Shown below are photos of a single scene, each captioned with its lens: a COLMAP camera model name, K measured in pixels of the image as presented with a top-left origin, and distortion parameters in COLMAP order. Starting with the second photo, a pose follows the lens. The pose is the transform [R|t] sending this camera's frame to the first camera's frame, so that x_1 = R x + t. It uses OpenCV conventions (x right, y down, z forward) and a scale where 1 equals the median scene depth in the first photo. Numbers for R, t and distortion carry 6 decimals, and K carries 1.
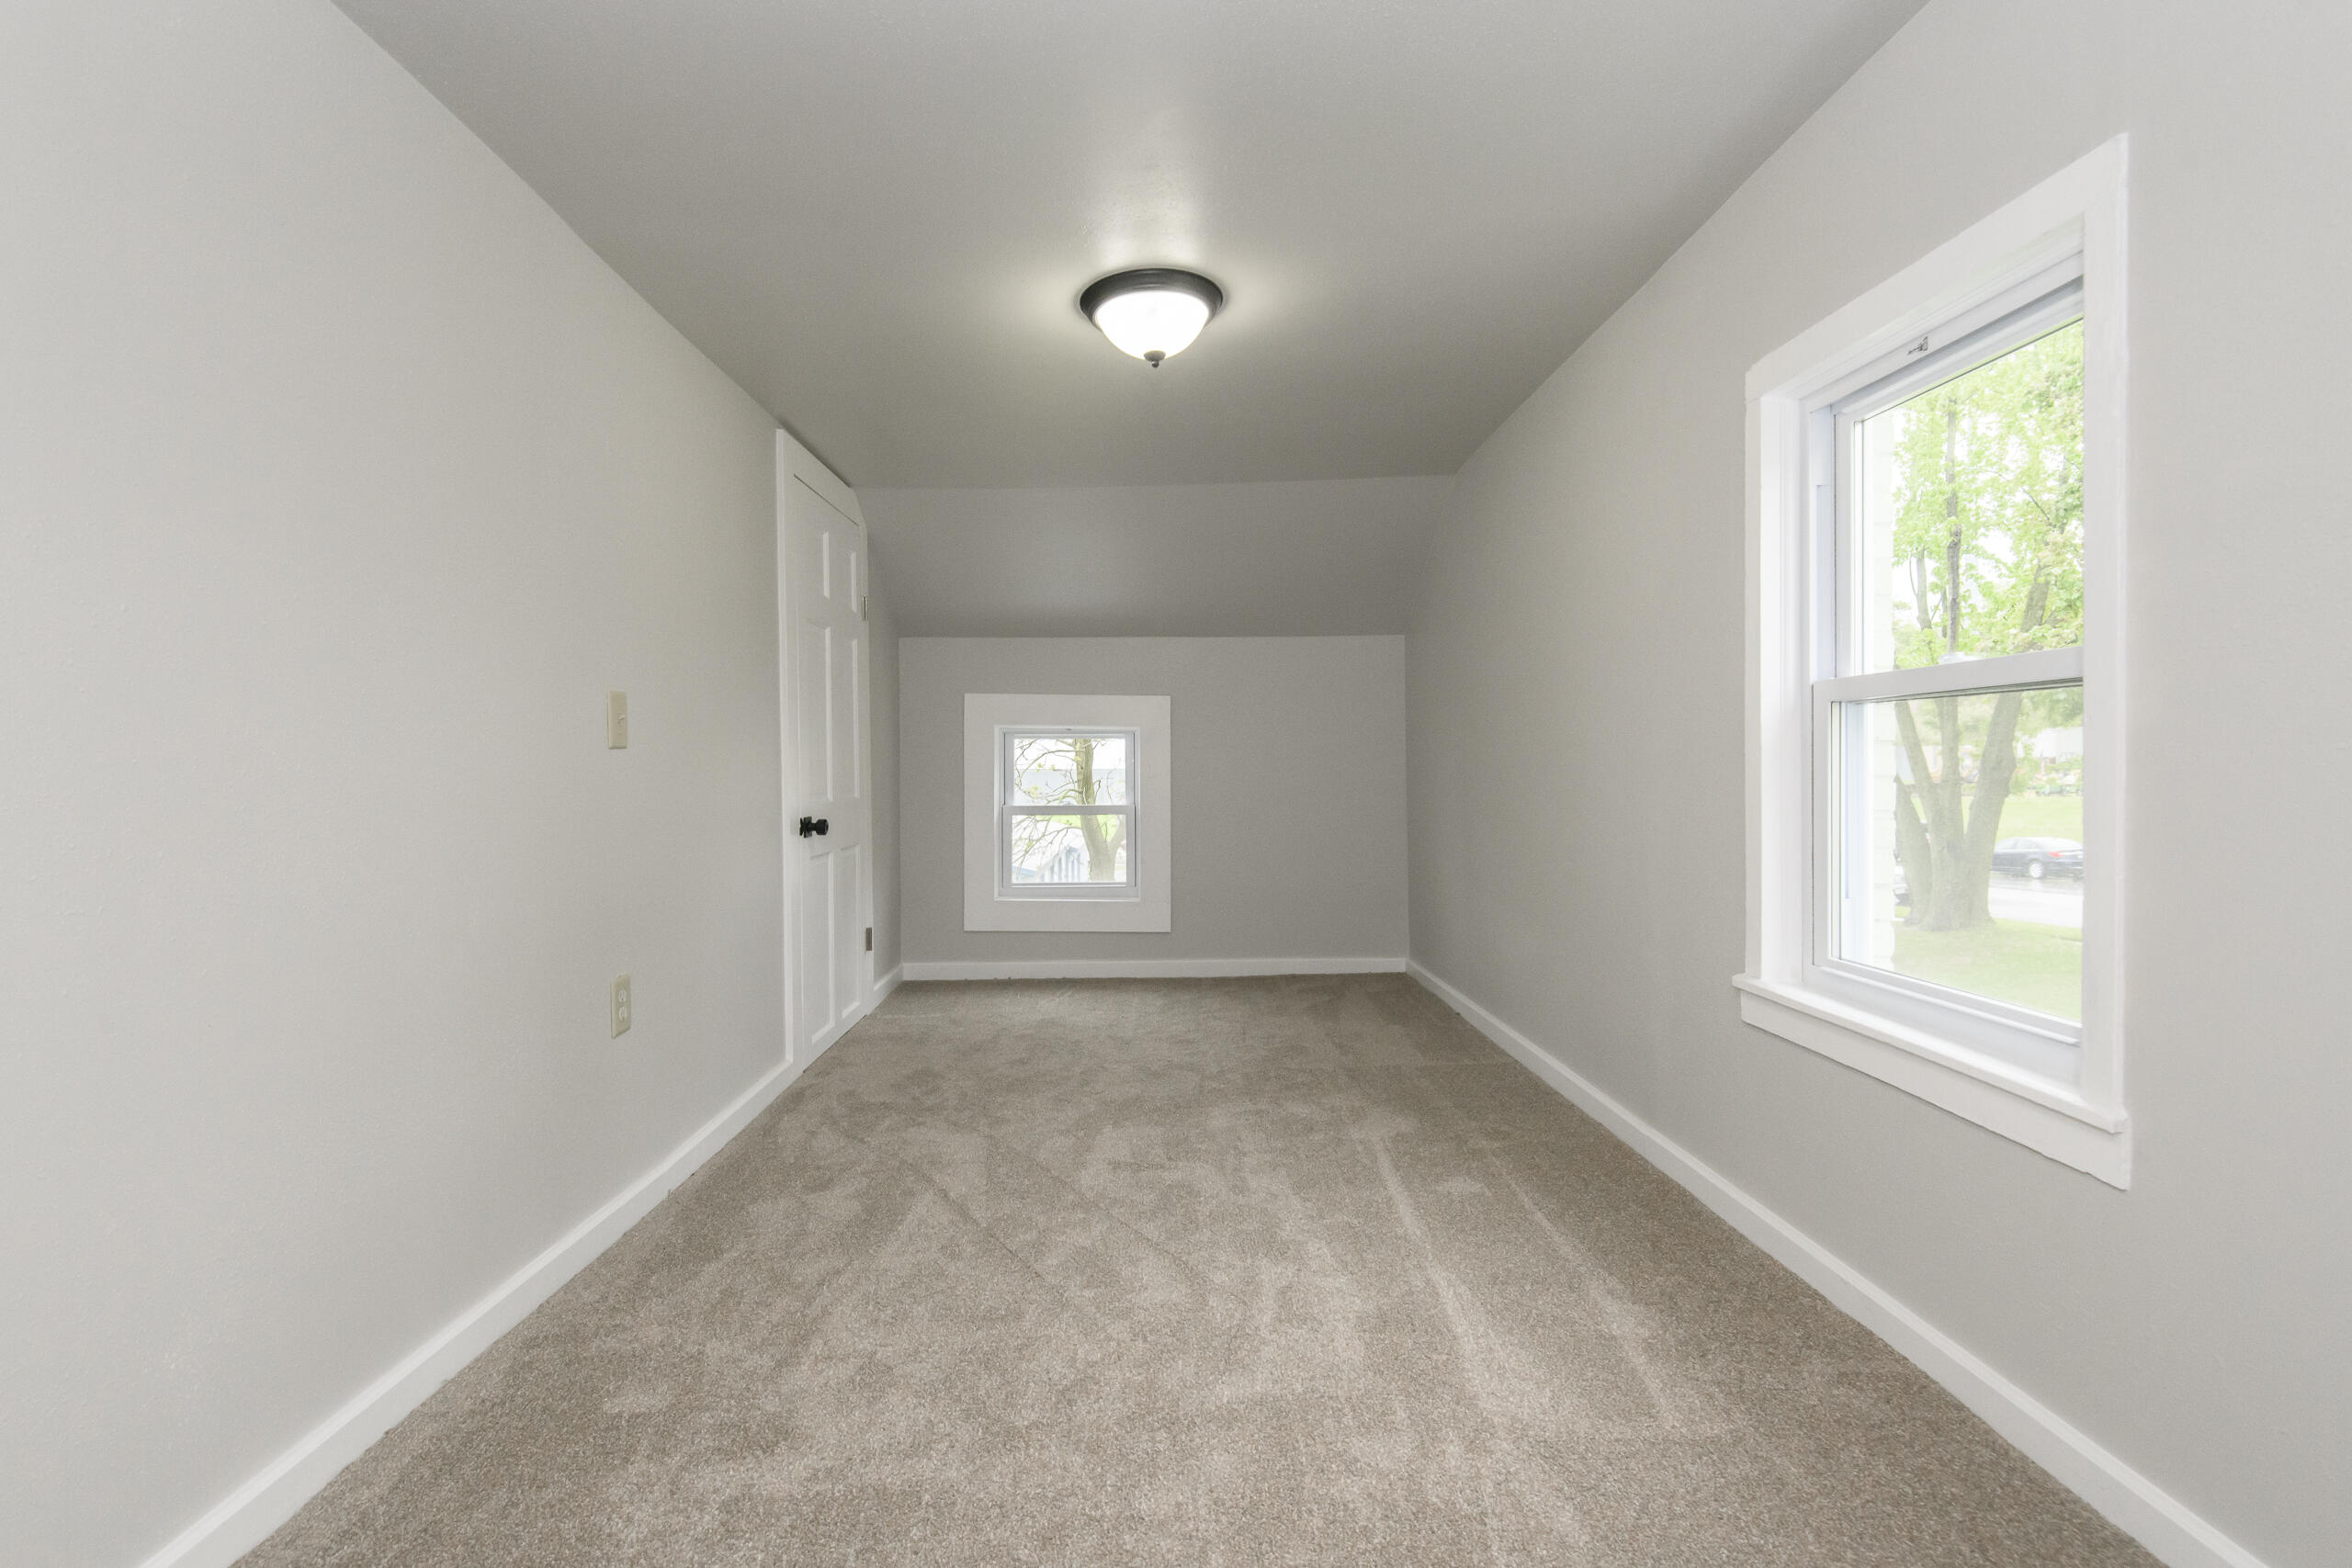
lens RADIAL K [[1083.9, 0, 1187.2], [0, 1083.9, 775.3], [0, 0, 1]] dist [-0.002845, -0.001087]
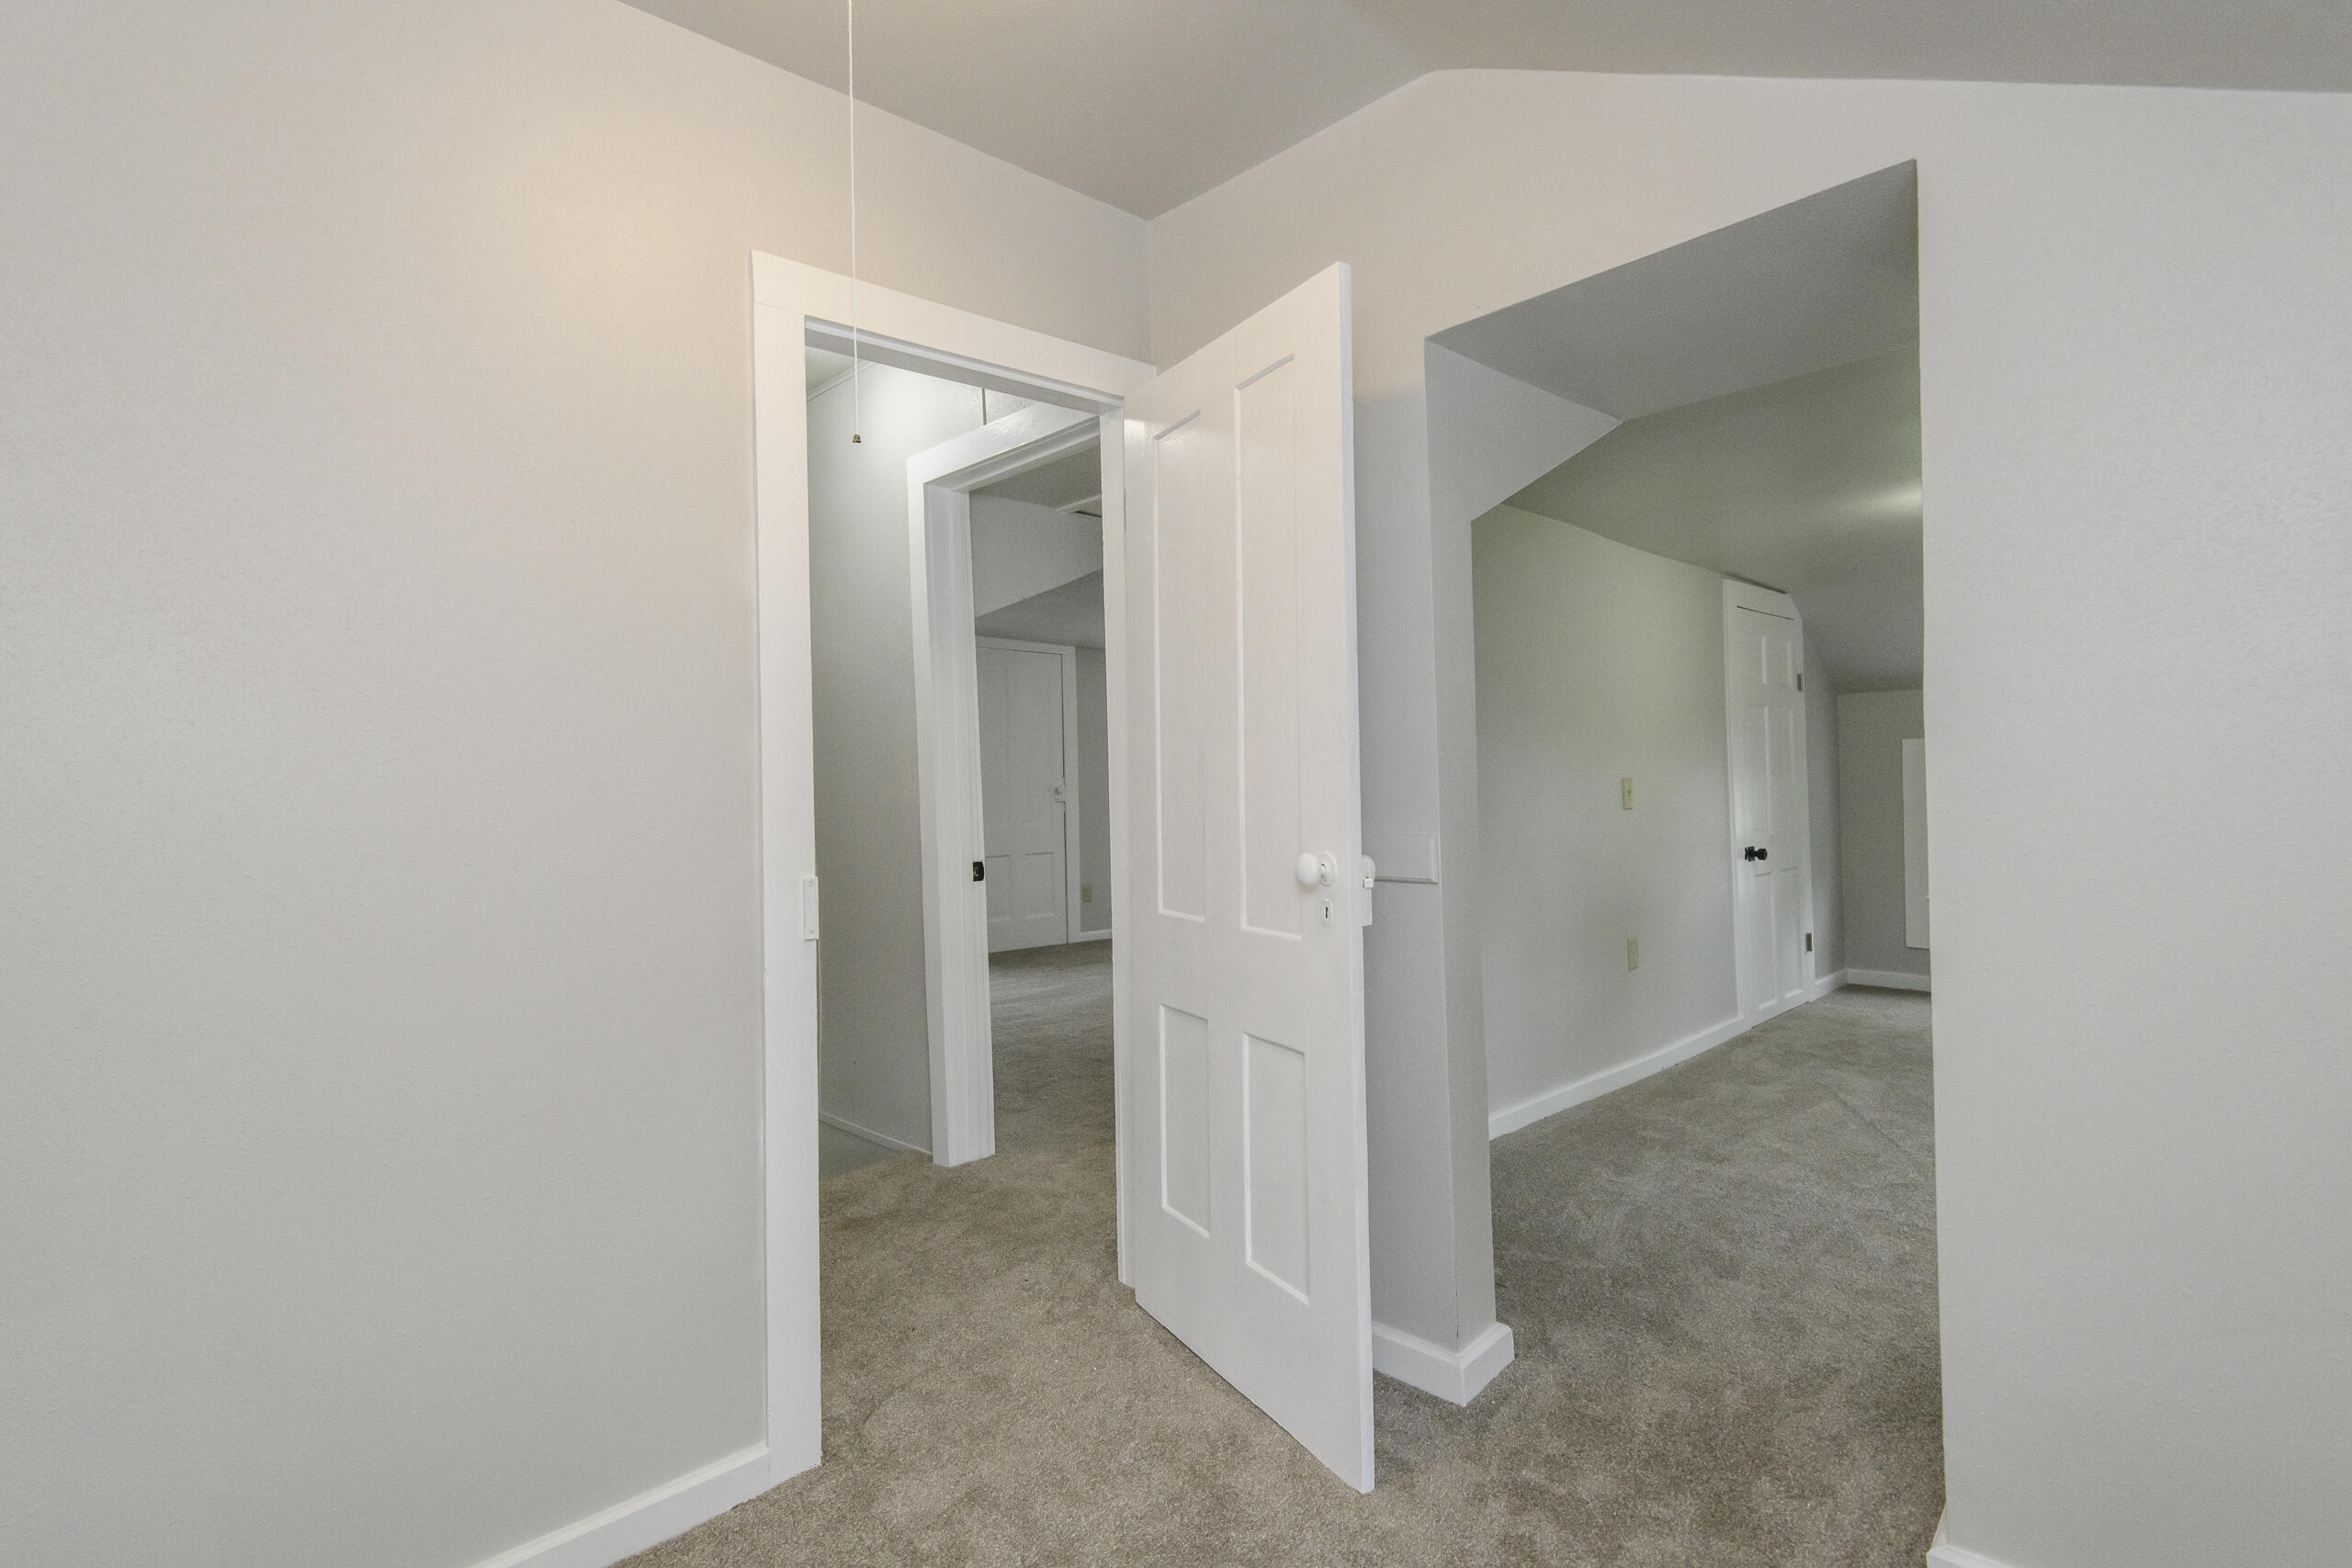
lens RADIAL K [[1083.9, 0, 1187.2], [0, 1083.9, 775.3], [0, 0, 1]] dist [-0.002845, -0.001087]
pose [[0.667791, -0.018732, -0.744113, 0.223383], [0.007826, 0.999805, -0.018146, -0.036453], [0.744308, 0.006294, 0.667807, -0.522616]]
